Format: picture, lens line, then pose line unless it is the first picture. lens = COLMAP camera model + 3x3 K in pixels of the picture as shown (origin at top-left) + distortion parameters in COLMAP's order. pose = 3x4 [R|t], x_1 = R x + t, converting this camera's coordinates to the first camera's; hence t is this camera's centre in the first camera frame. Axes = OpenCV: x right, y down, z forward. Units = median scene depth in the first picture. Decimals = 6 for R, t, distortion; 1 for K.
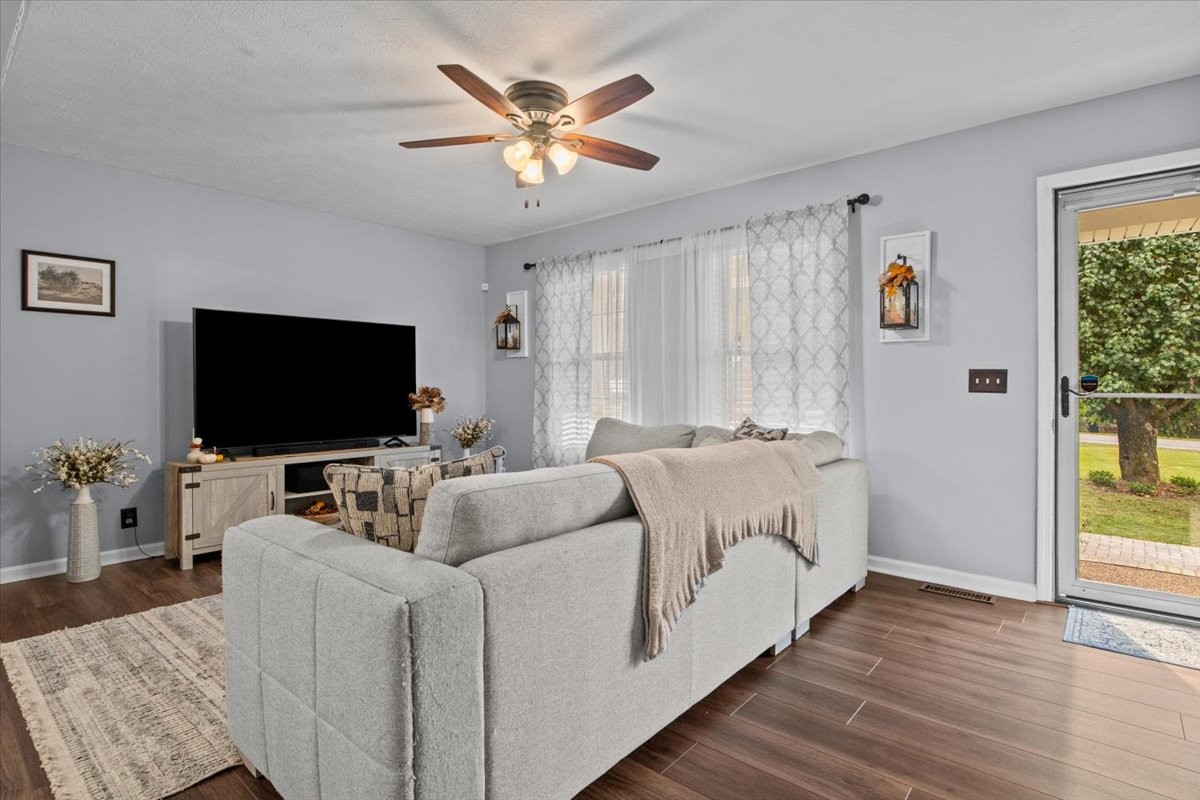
lens RADIAL K [[603.1, 0, 604.0], [0, 603.1, 388.8], [0, 0, 1]] dist [-0.013054, -0.000035]
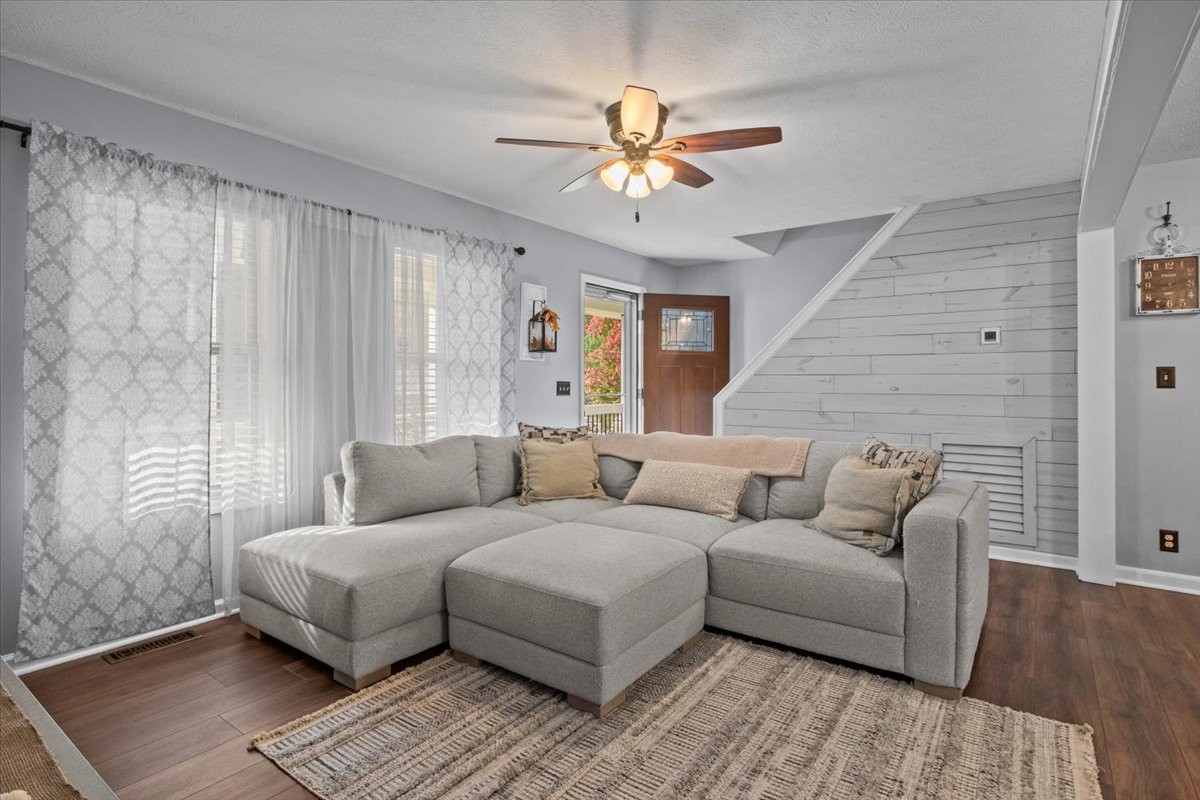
lens RADIAL K [[603.1, 0, 616.6], [0, 603.1, 373.8], [0, 0, 1]] dist [-0.013054, -0.000035]
pose [[-0.099374, 0.014296, 0.994947, -0.626780], [0.002445, 0.999897, -0.014123, -0.018253], [-0.995047, 0.001029, -0.099399, 0.640874]]
